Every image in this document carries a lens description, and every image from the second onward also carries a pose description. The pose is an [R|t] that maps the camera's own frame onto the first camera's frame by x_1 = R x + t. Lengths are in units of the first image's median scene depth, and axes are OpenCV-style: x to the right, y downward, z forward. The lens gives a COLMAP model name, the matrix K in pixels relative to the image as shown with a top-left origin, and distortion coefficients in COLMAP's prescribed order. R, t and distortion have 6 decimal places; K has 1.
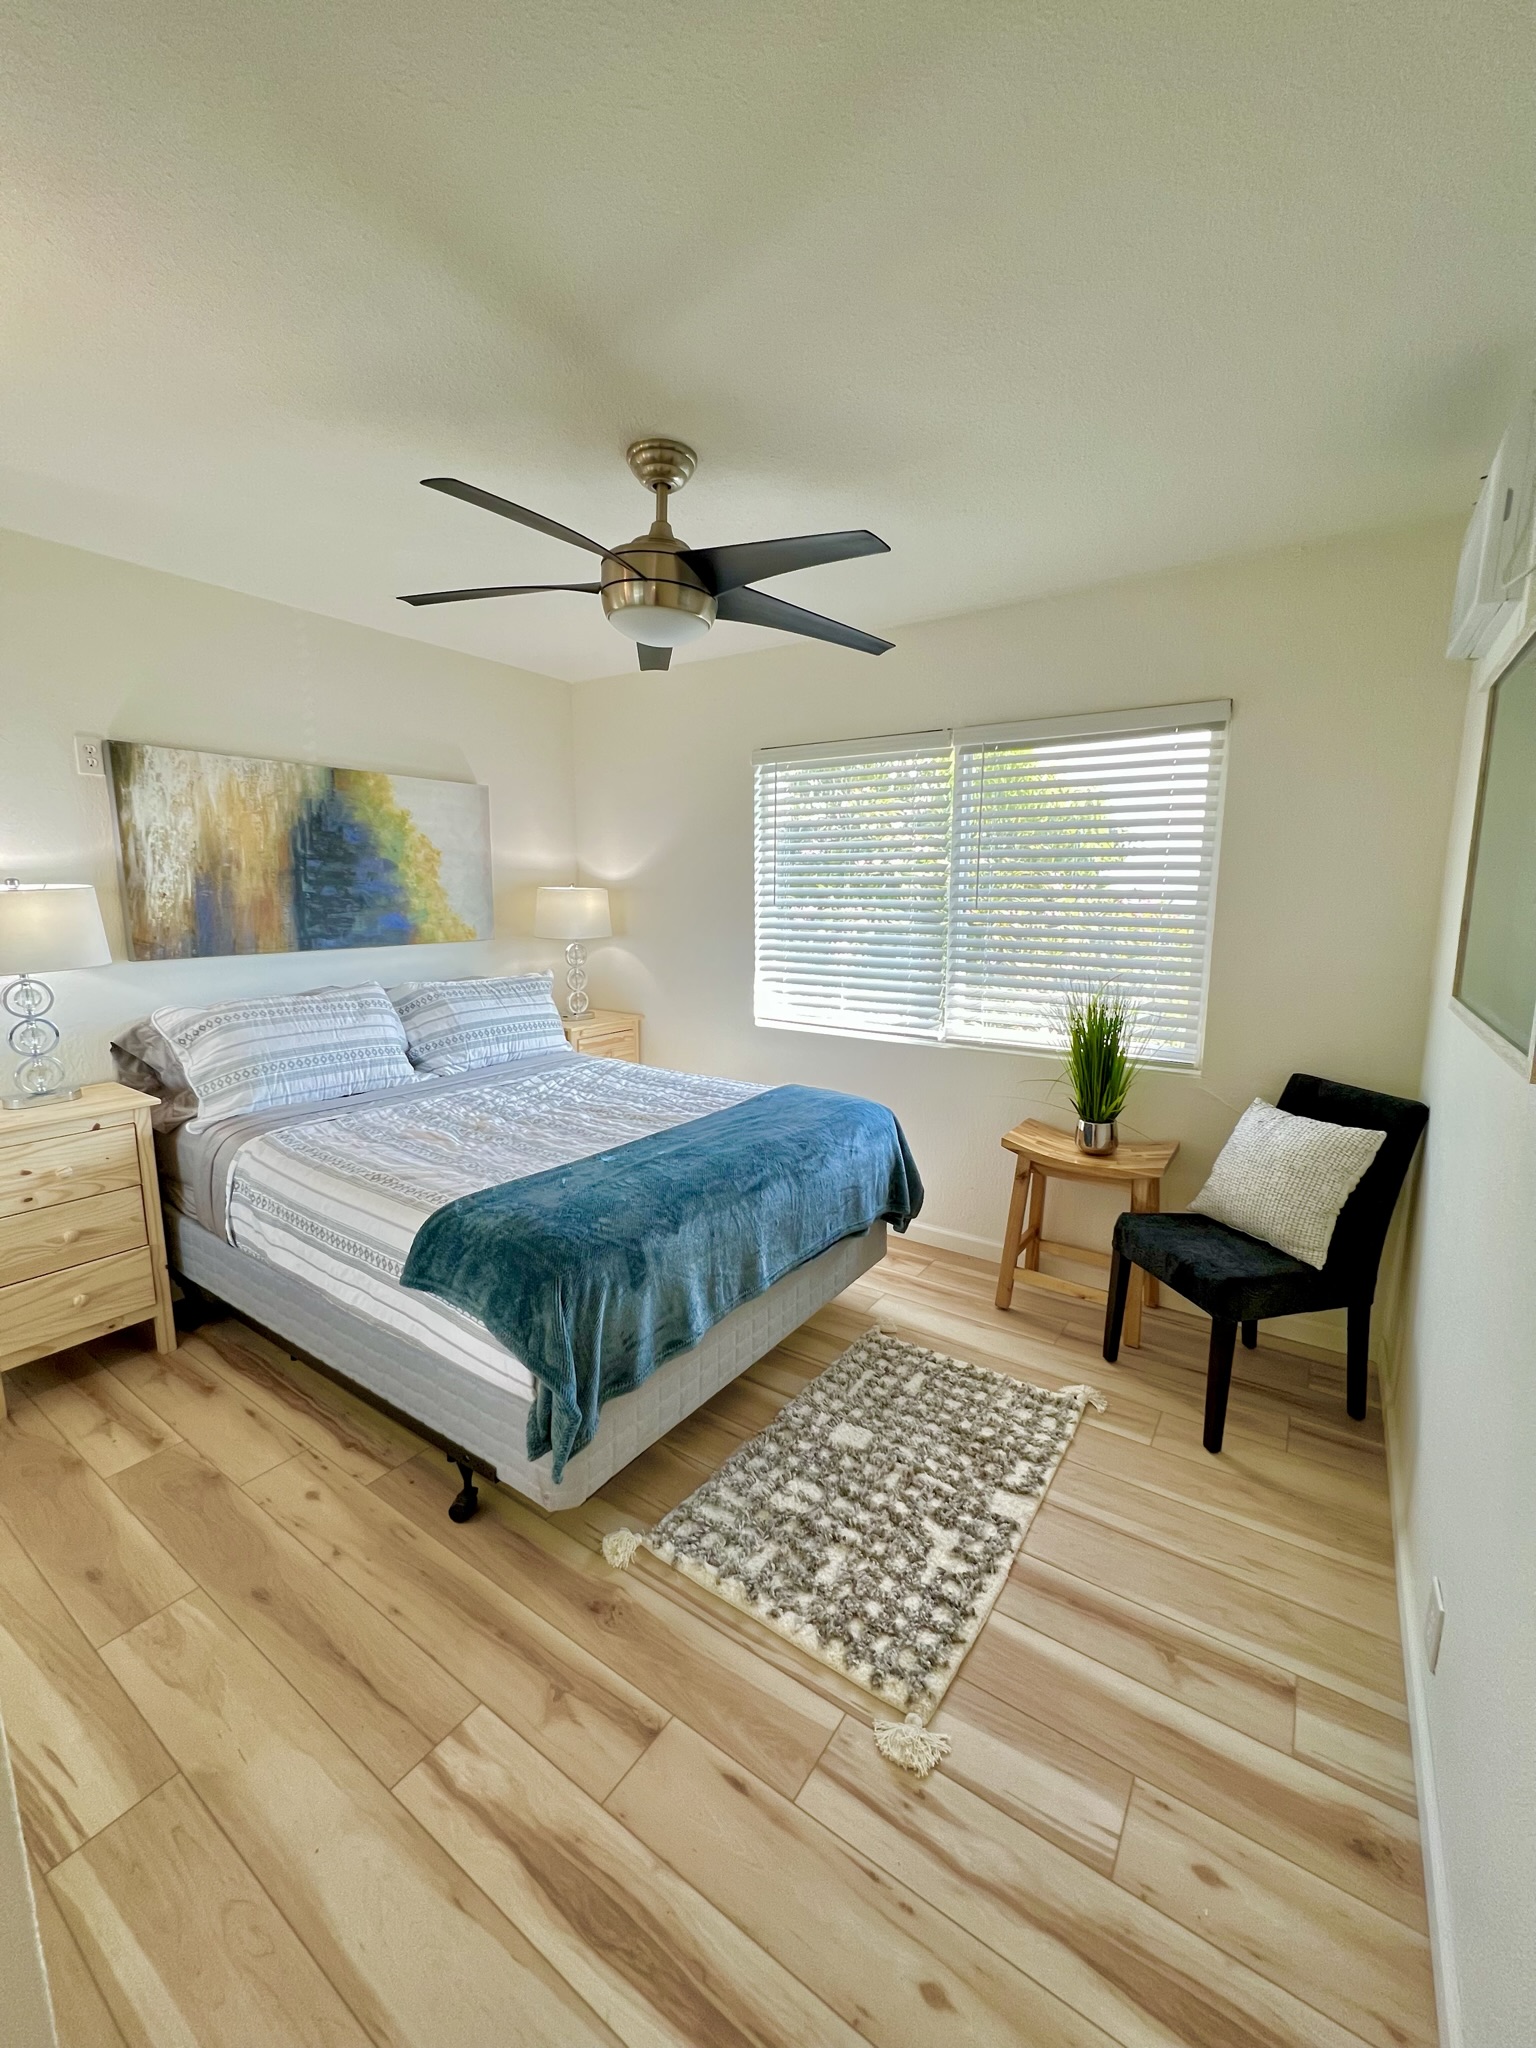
lens RADIAL K [[830.2, 0, 775.2], [0, 830.2, 1020.4], [0, 0, 1]] dist [-0.001340, 0.000634]
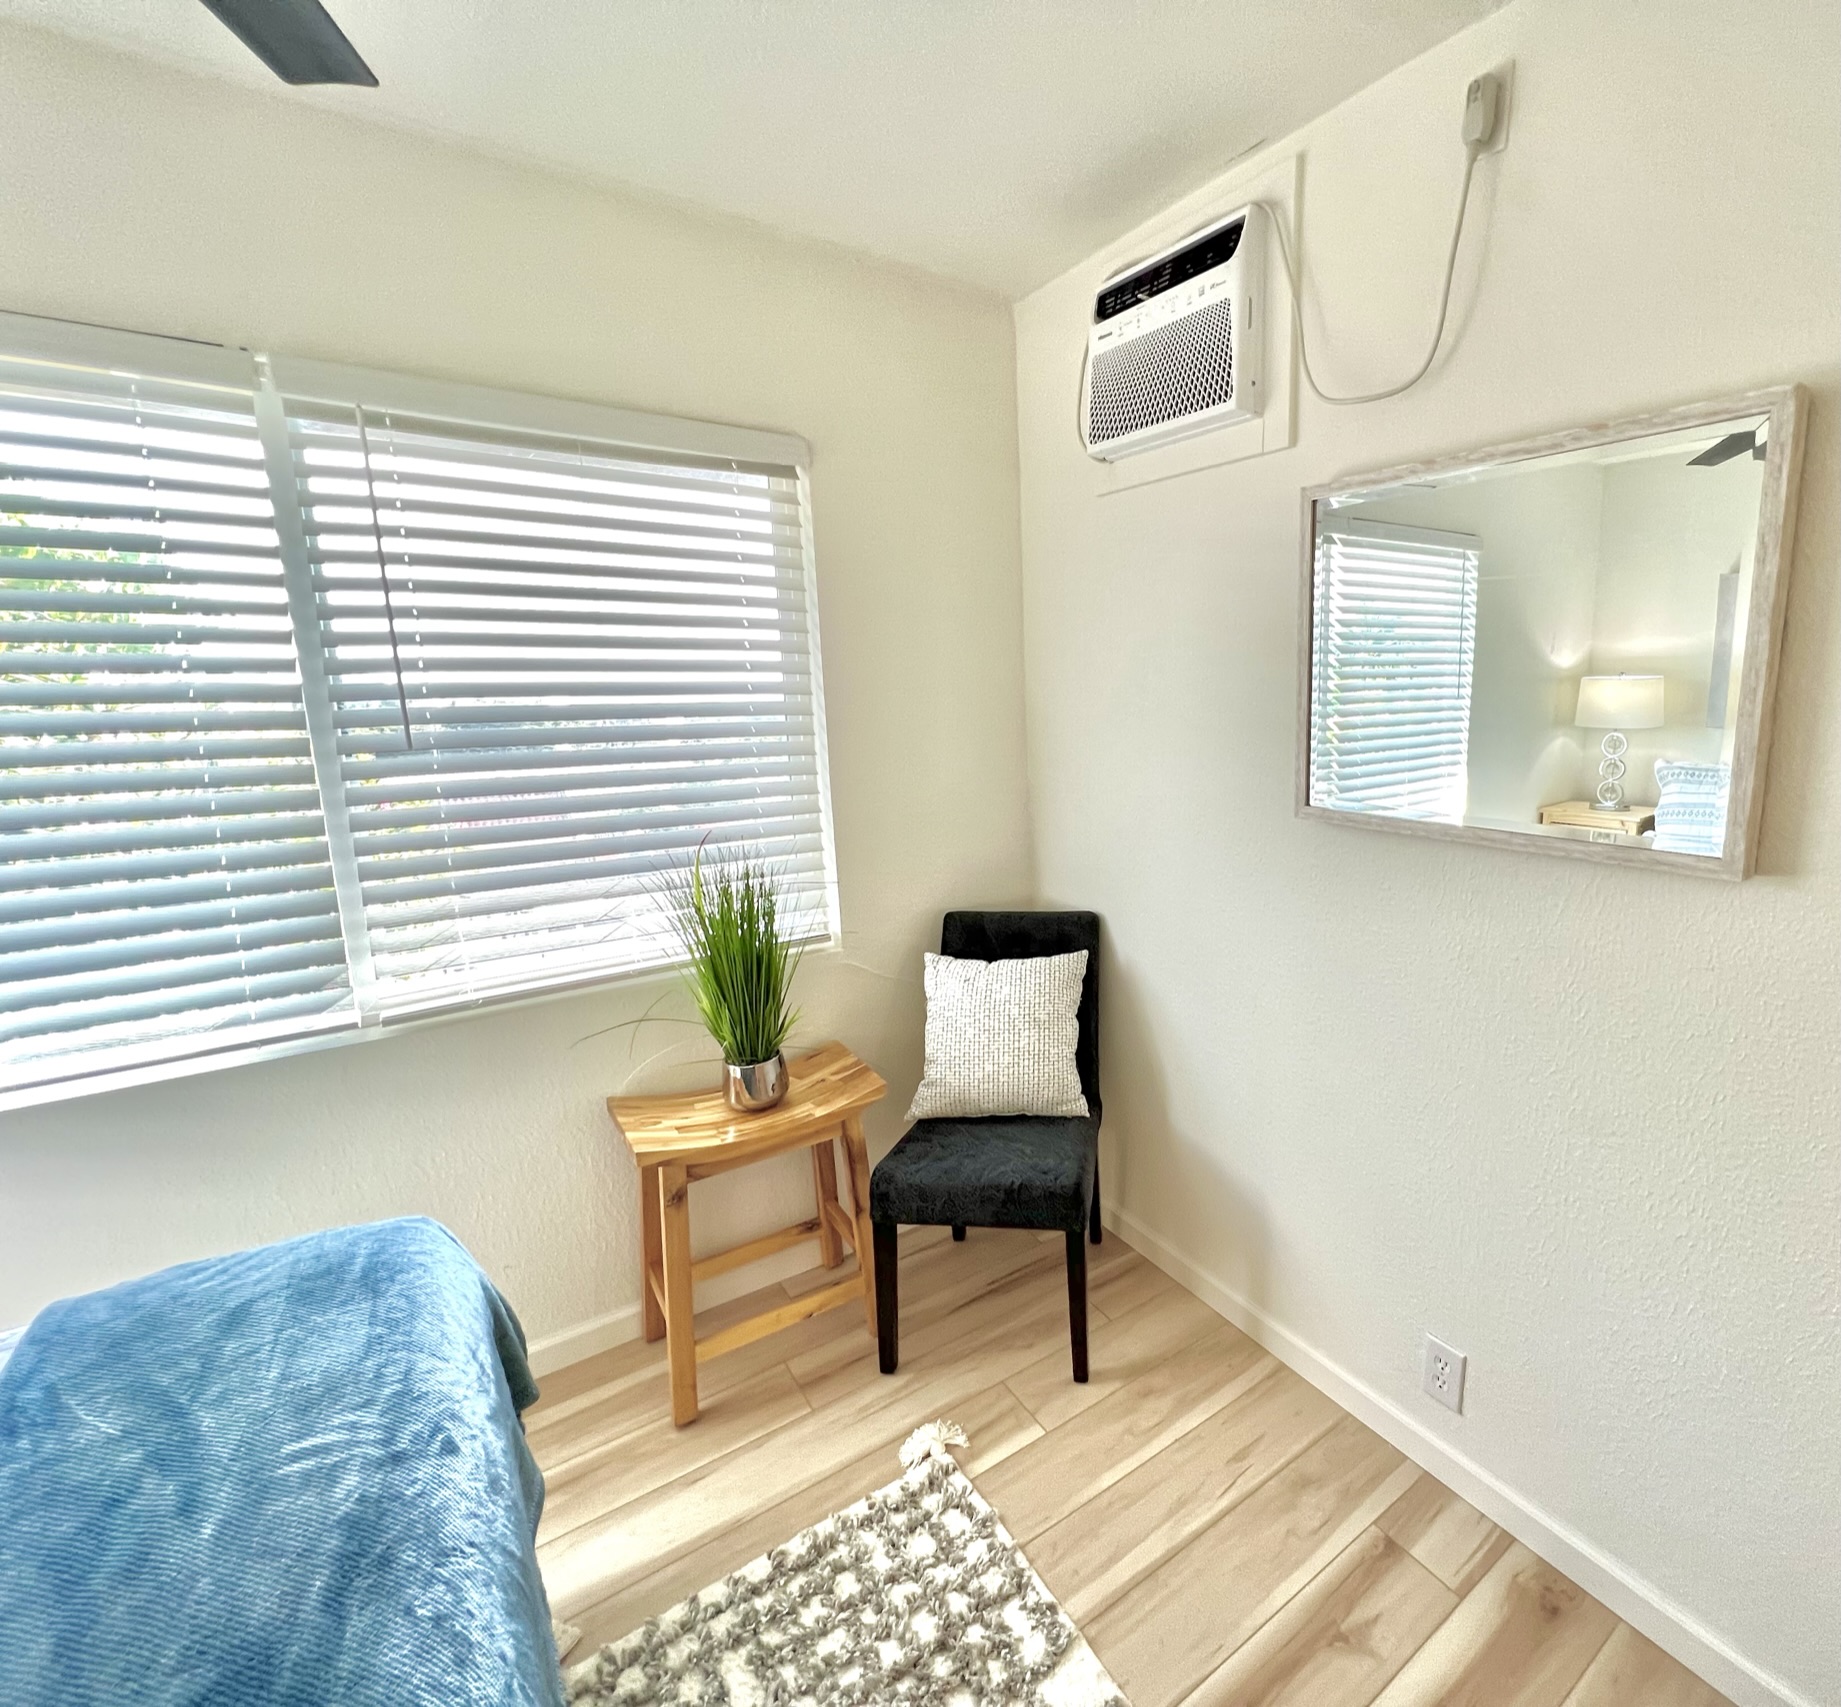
lens RADIAL K [[911.9, 0, 919.5], [0, 911.9, 856.9], [0, 0, 1]] dist [-0.001061, -0.000228]
pose [[0.299938, -0.187131, 0.935424, -0.238140], [0.159295, 0.976629, 0.144297, -0.128240], [-0.940565, 0.105728, 0.322737, 0.693137]]
